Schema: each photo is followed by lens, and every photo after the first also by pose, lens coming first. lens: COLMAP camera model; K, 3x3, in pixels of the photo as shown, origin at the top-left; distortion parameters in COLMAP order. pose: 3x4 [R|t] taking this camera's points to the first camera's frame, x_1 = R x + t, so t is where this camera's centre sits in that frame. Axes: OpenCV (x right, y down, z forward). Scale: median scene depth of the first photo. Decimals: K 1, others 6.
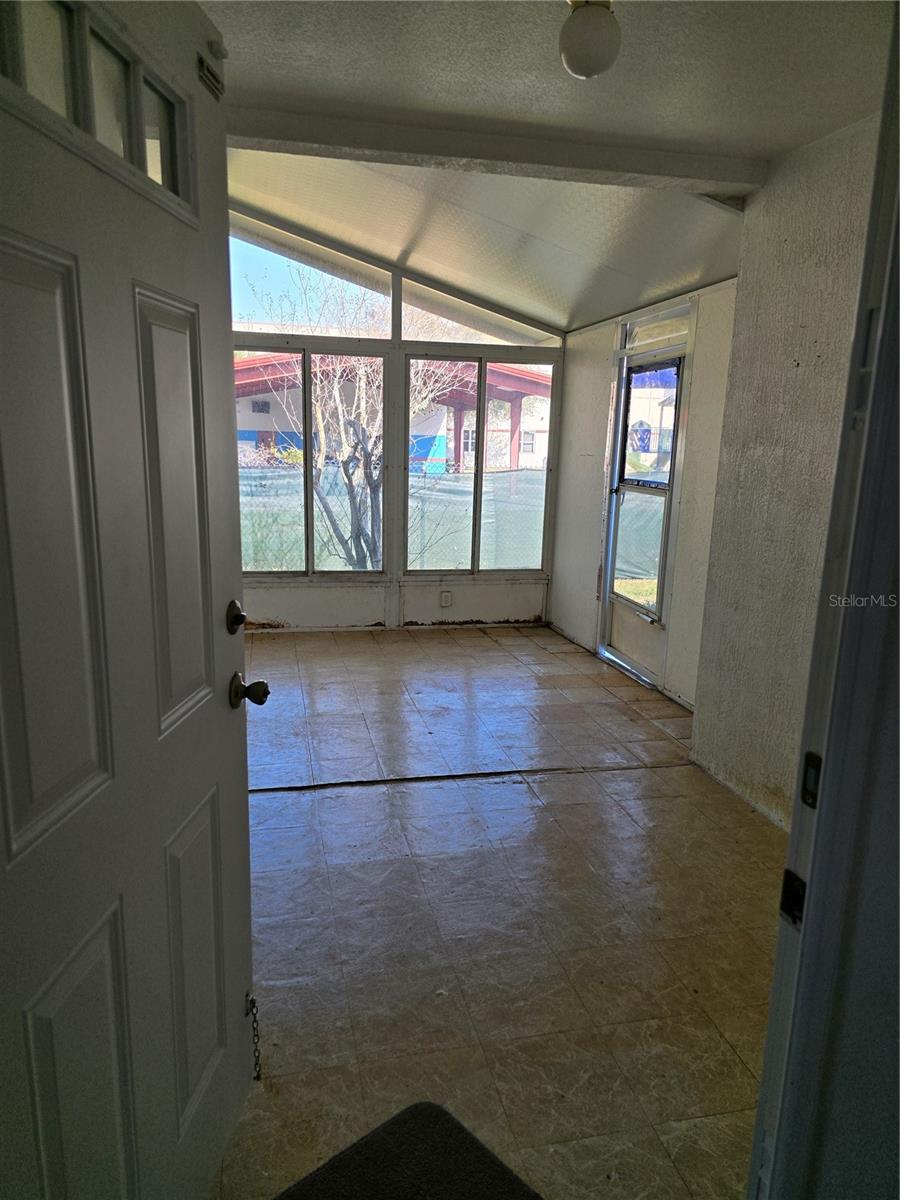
lens RADIAL K [[796.1, 0, 443.8], [0, 796.1, 605.3], [0, 0, 1]] dist [0.053314, -0.044044]
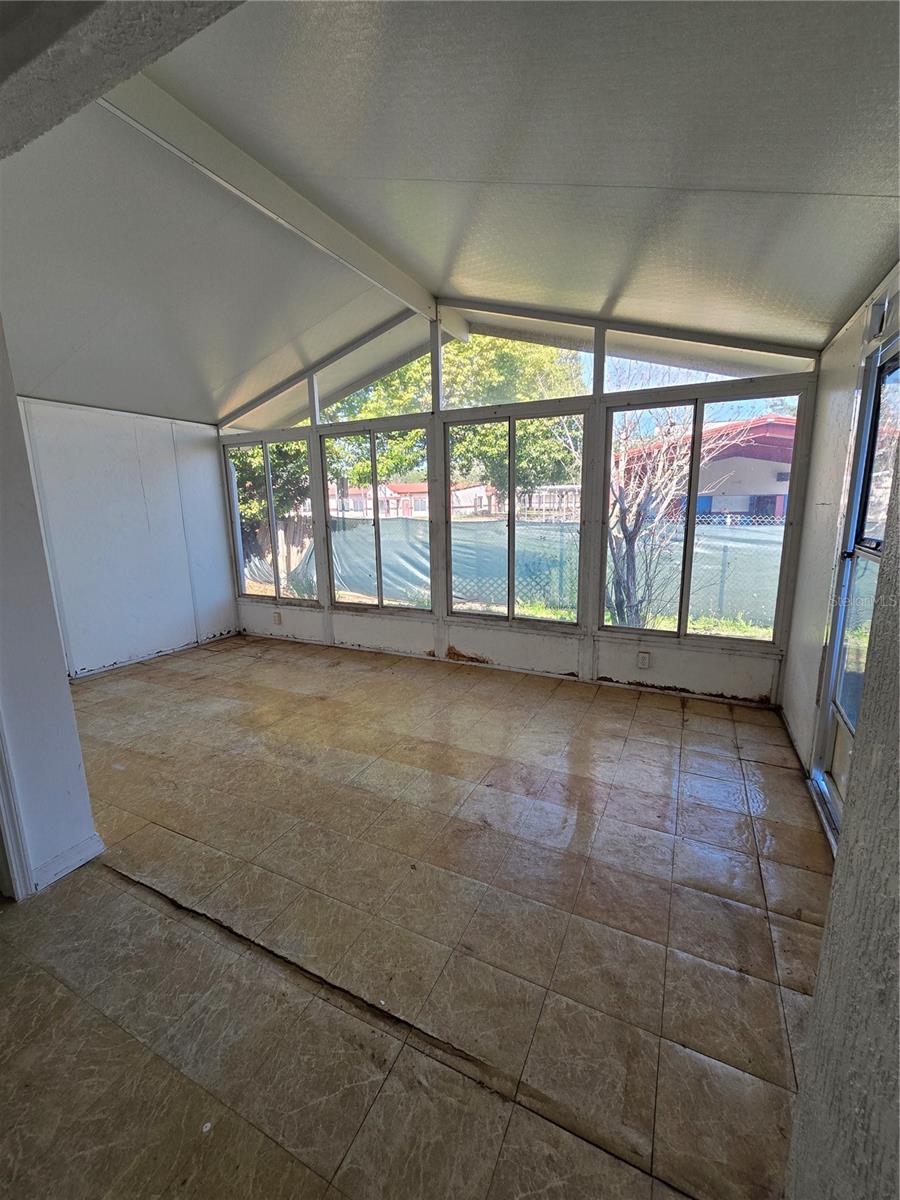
lens RADIAL K [[494.5, 0, 449.4], [0, 494.5, 591.3], [0, 0, 1]] dist [-0.000843, -0.000391]
pose [[0.780083, 0.076843, -0.620940, 0.187717], [-0.094034, 0.995556, 0.005068, -0.073264], [0.618570, 0.054437, 0.783842, 0.407615]]
